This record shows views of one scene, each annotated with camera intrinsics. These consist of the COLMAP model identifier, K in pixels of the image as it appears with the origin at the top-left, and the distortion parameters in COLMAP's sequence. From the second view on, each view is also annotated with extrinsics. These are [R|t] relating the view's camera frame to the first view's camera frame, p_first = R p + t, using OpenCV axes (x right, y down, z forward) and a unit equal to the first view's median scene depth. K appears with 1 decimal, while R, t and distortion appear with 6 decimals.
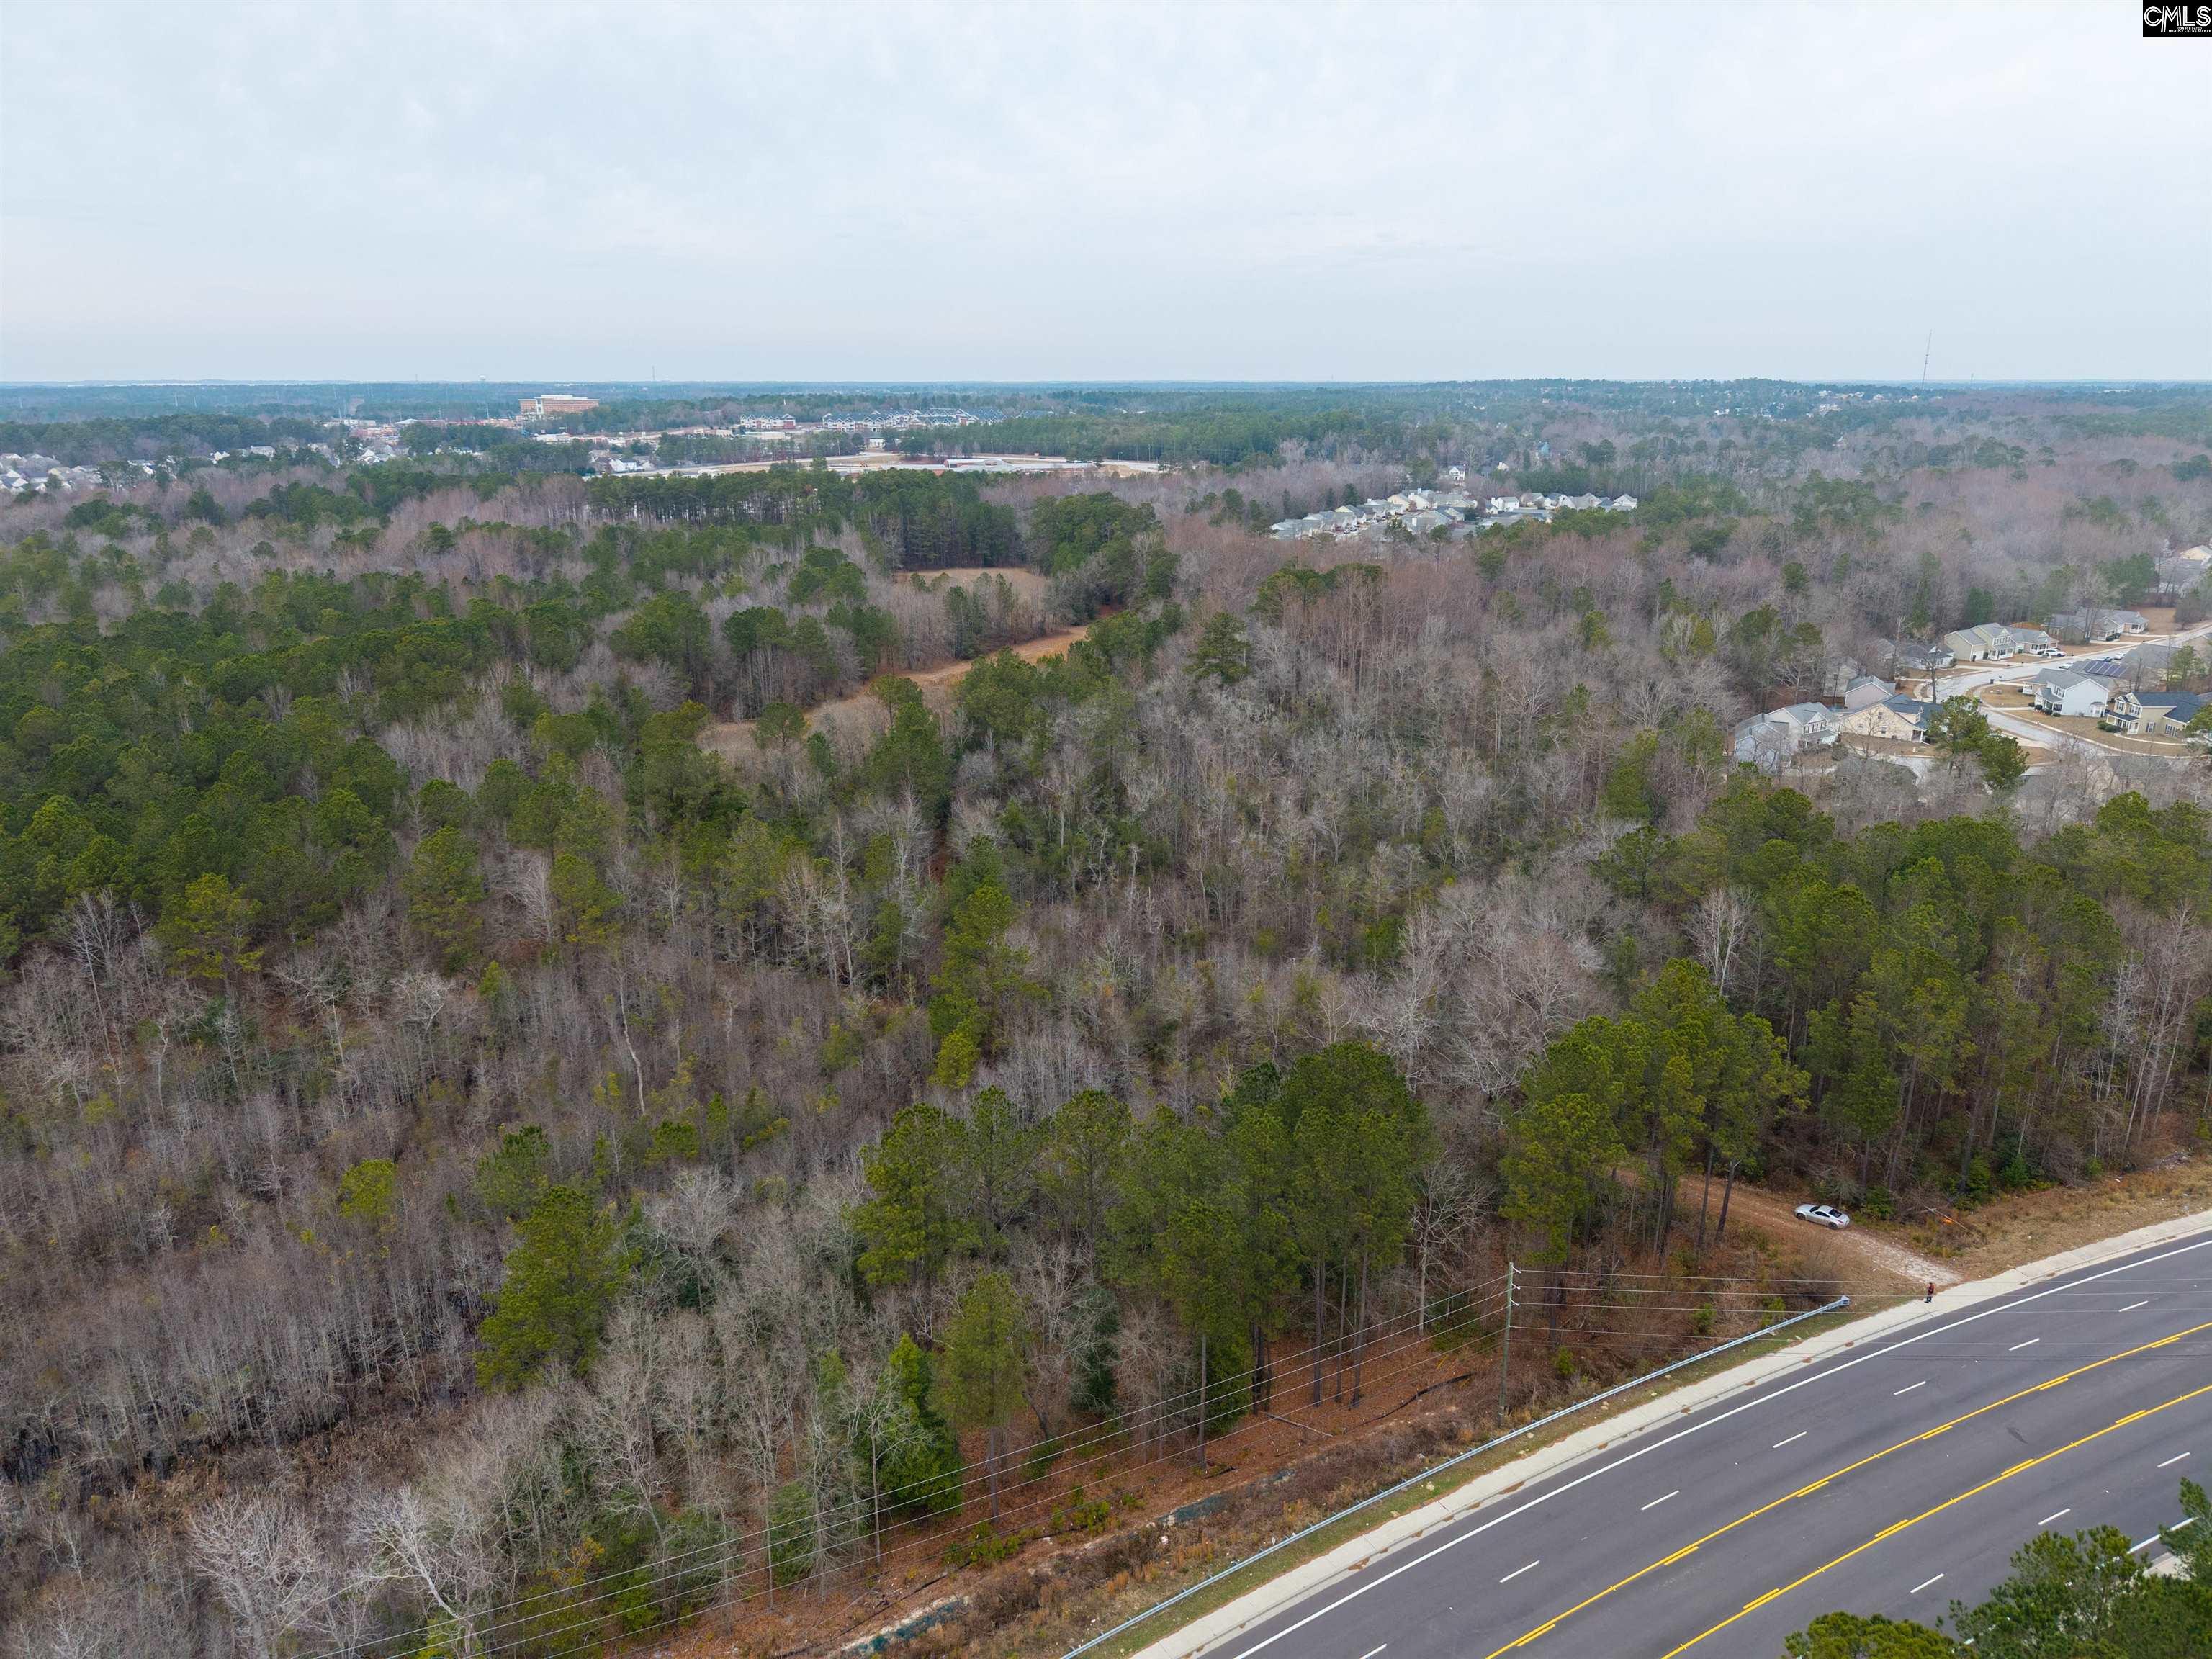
lens RADIAL K [[1538.5, 0, 1098.3], [0, 1538.5, 826.1], [0, 0, 1]] dist [0.034491, -0.000638]
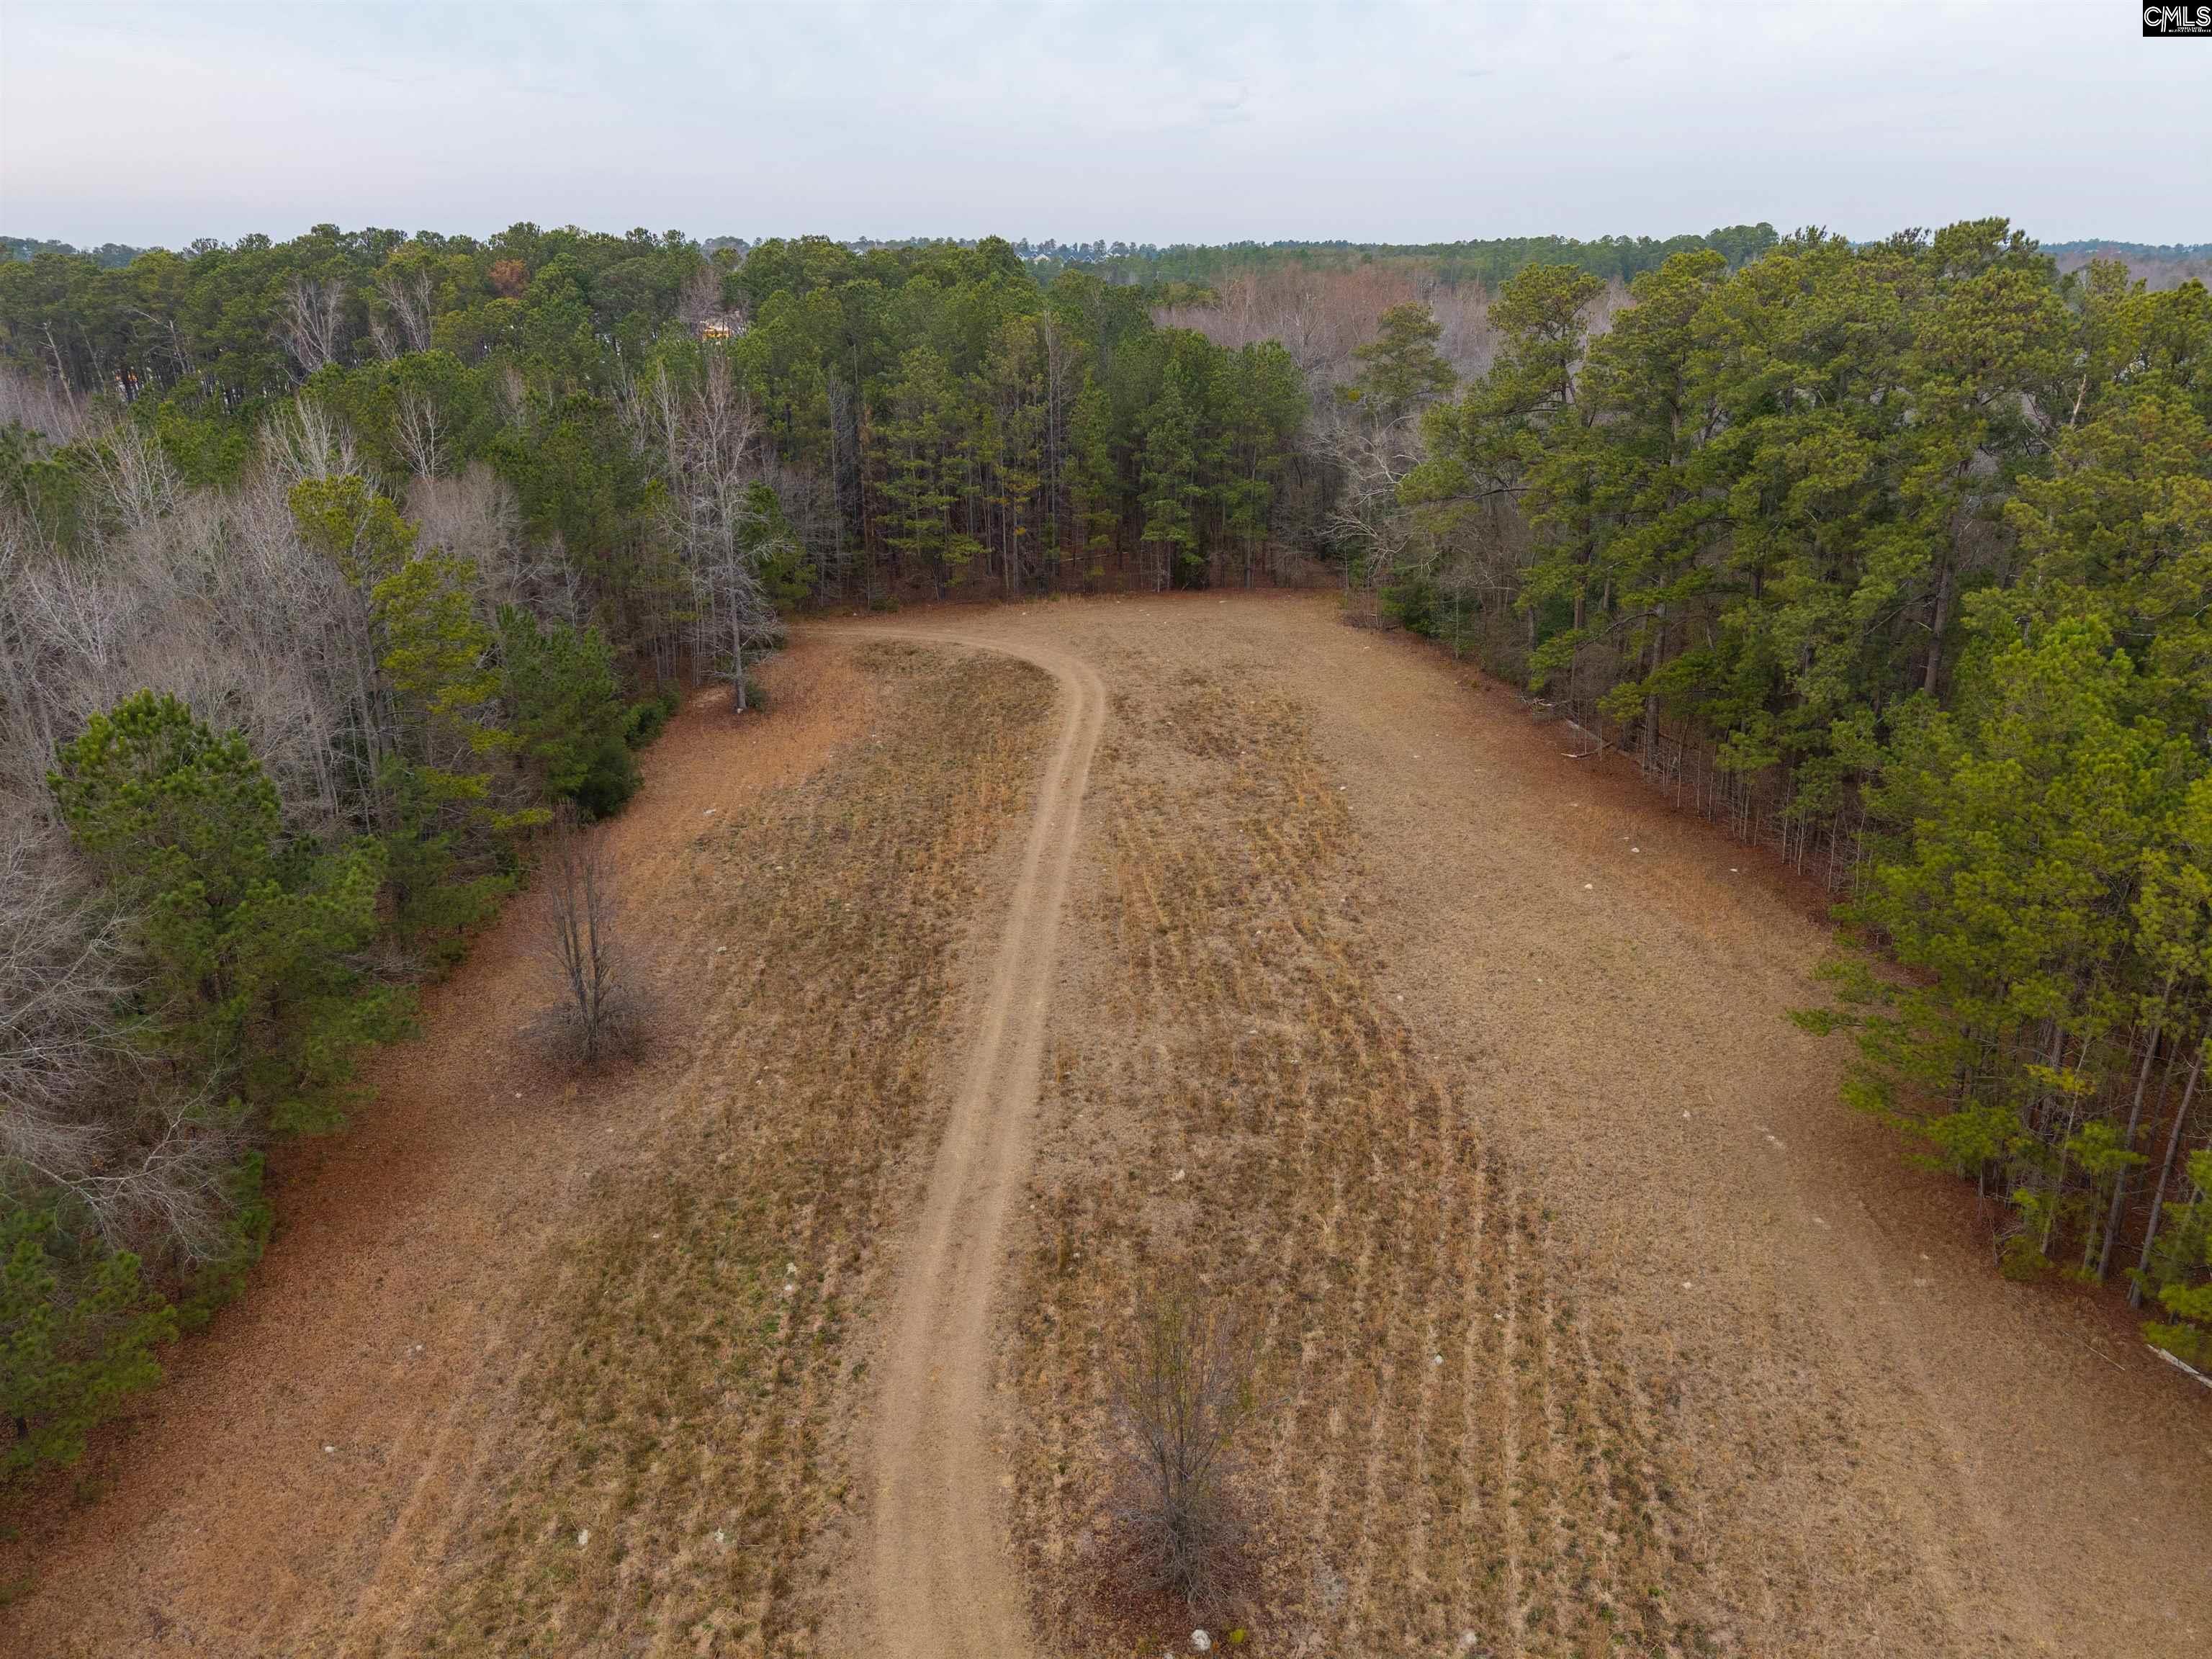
lens RADIAL K [[1538.5, 0, 1098.2], [0, 1538.5, 831.4], [0, 0, 1]] dist [0.034491, -0.000638]
pose [[0.995464, 0.032297, -0.089485, -0.031203], [-0.025879, 0.997070, 0.071985, -0.073908], [0.091547, -0.069343, 0.993383, 0.374537]]
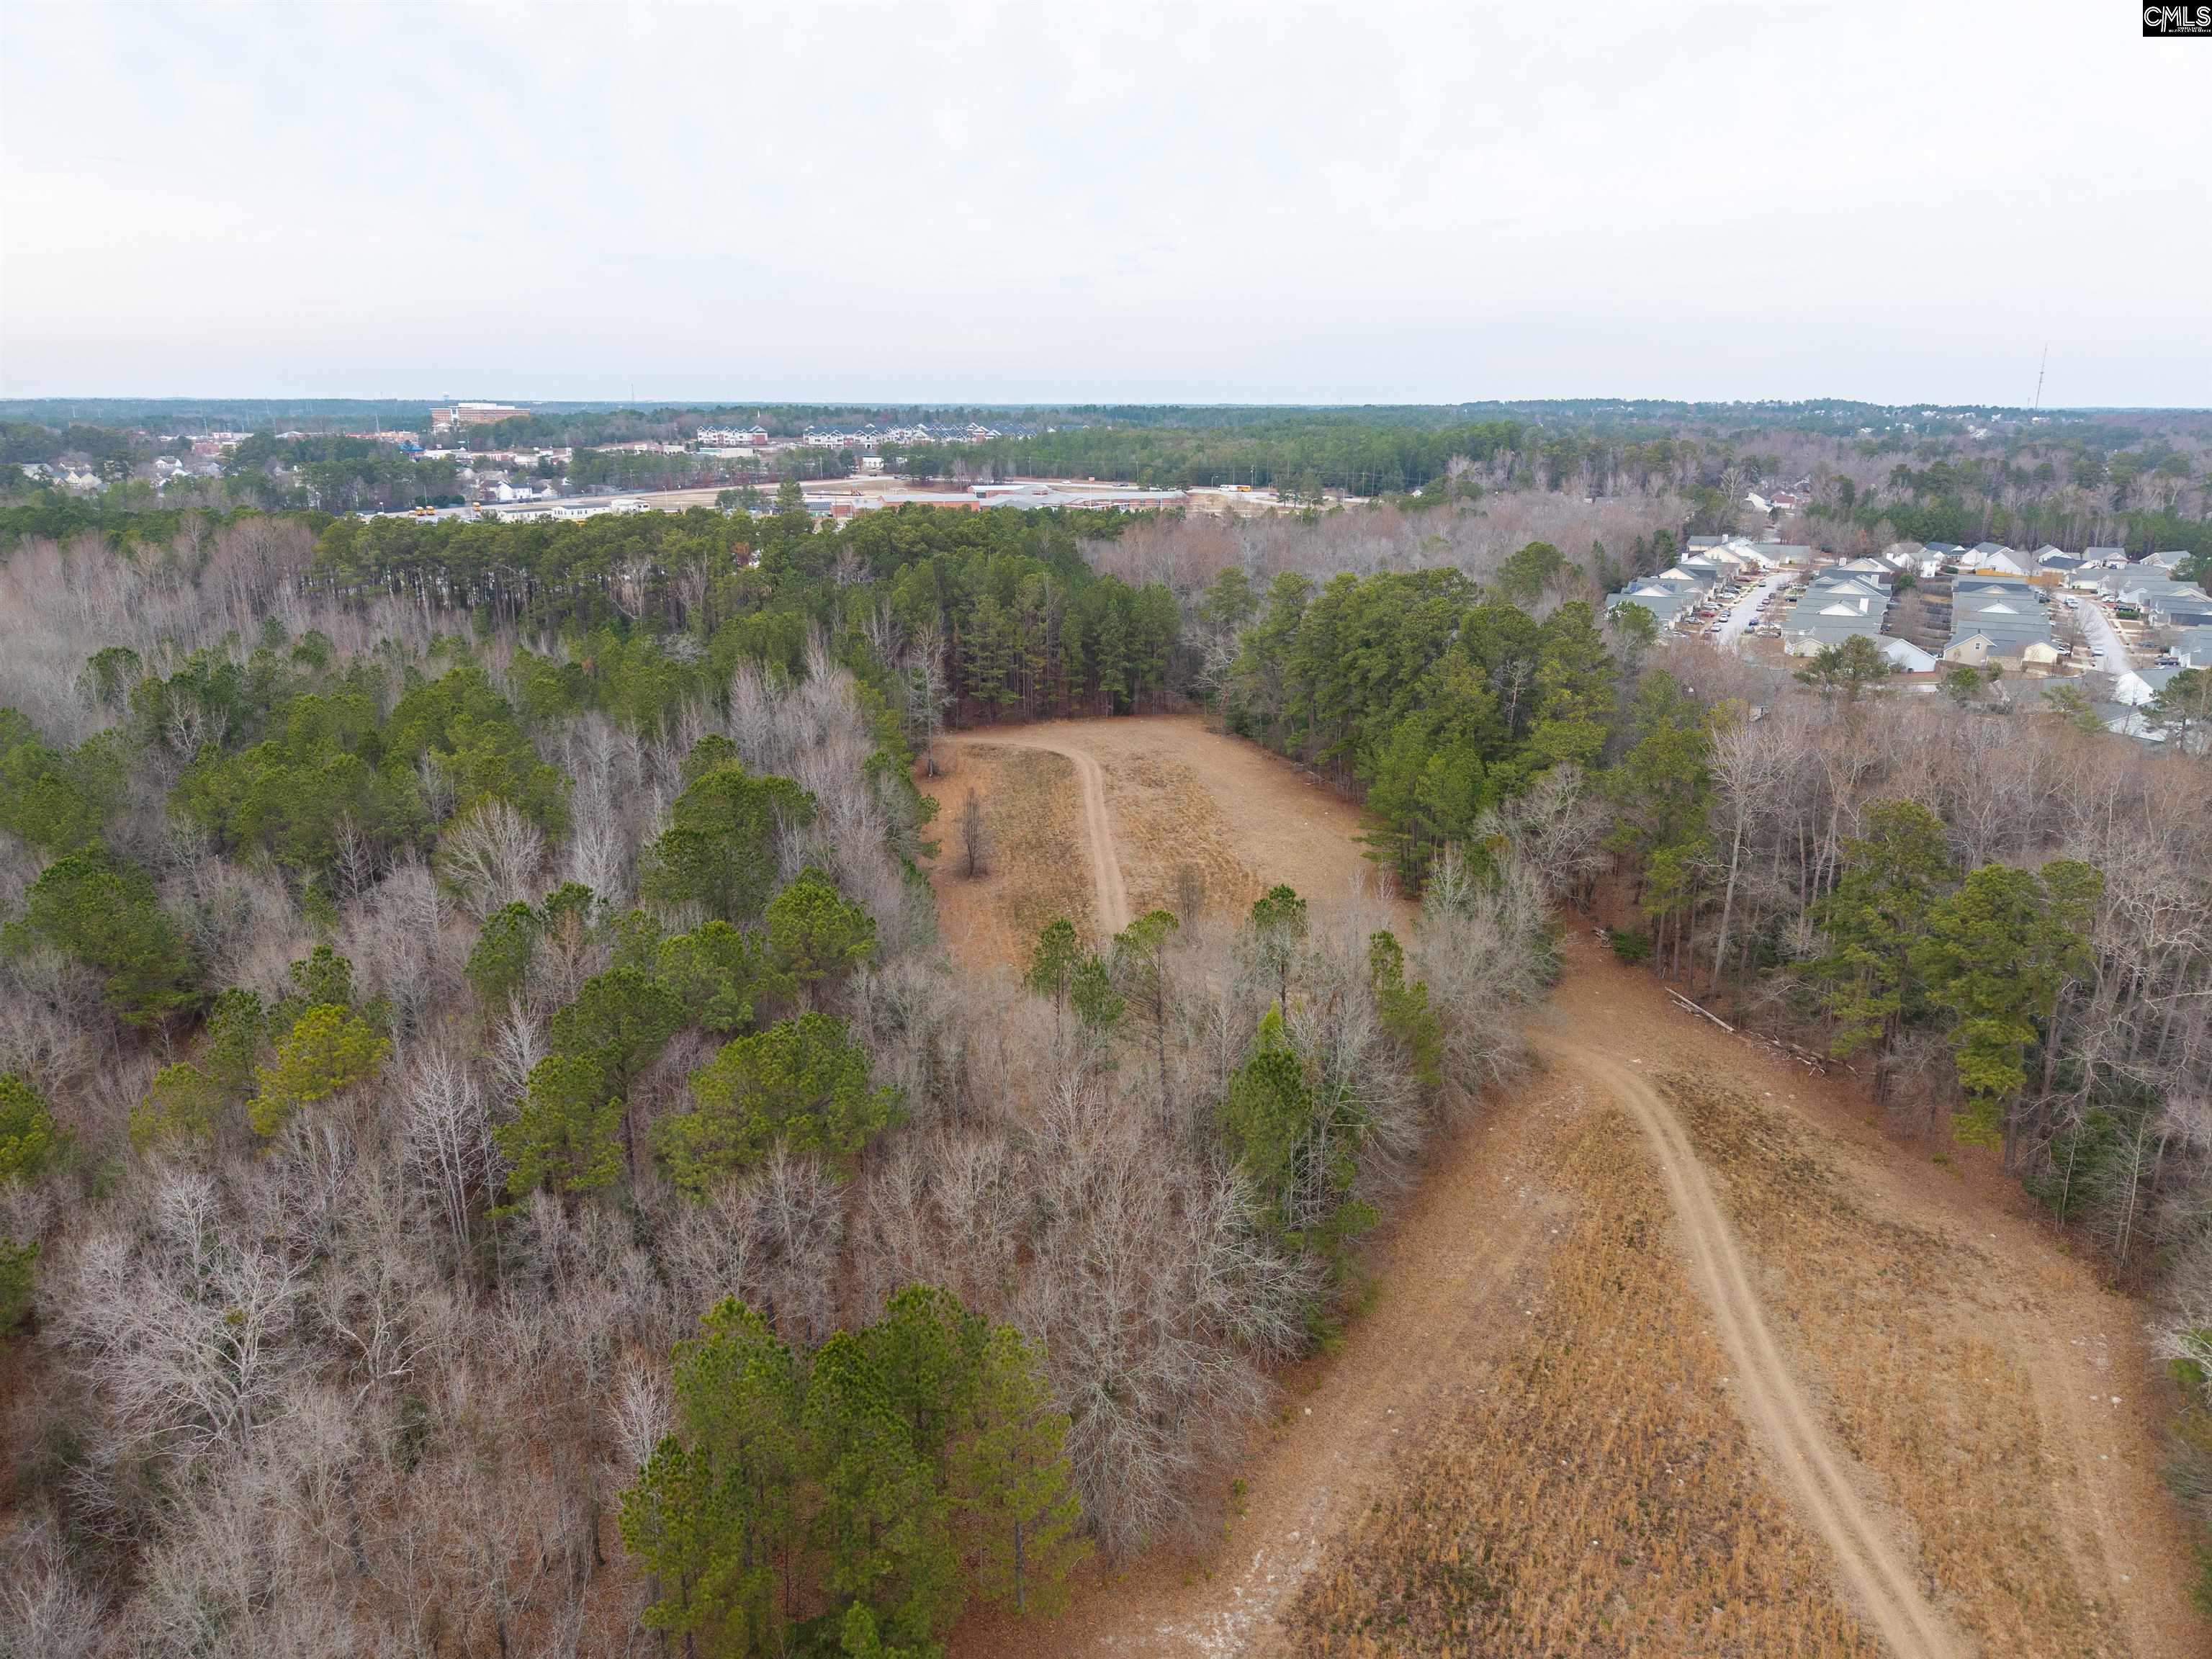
lens RADIAL K [[1538.5, 0, 1118.0], [0, 1538.5, 829.7], [0, 0, 1]] dist [0.034491, -0.000638]
pose [[0.999814, -0.000592, 0.019292, -0.041143], [0.000830, 0.999924, -0.012296, -0.064191], [-0.019283, 0.012309, 0.999738, 0.264125]]
